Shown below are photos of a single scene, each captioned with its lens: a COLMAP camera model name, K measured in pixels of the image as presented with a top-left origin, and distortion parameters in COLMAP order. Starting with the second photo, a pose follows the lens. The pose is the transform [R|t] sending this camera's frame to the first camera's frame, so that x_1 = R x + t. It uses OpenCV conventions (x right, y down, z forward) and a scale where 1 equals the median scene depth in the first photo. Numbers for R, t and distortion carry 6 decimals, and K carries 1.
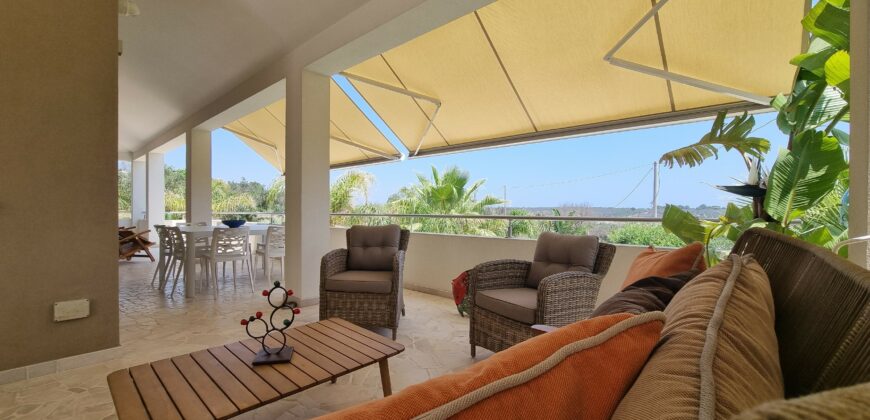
lens RADIAL K [[353.9, 0, 435.0], [0, 353.9, 210.0], [0, 0, 1]] dist [-0.001088, -0.000282]
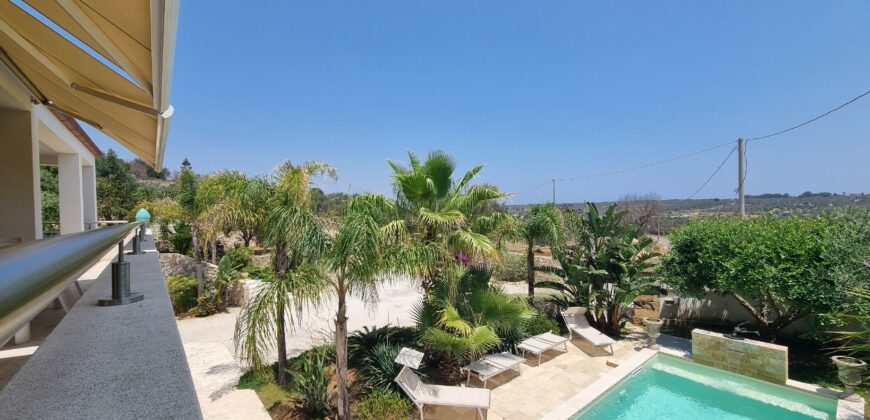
lens RADIAL K [[353.9, 0, 435.0], [0, 353.9, 210.0], [0, 0, 1]] dist [-0.001088, -0.000282]
pose [[0.986192, -0.032467, -0.162393, 0.153593], [0.032695, 0.999465, -0.001265, 0.004464], [0.162347, -0.004062, 0.986725, 0.227363]]
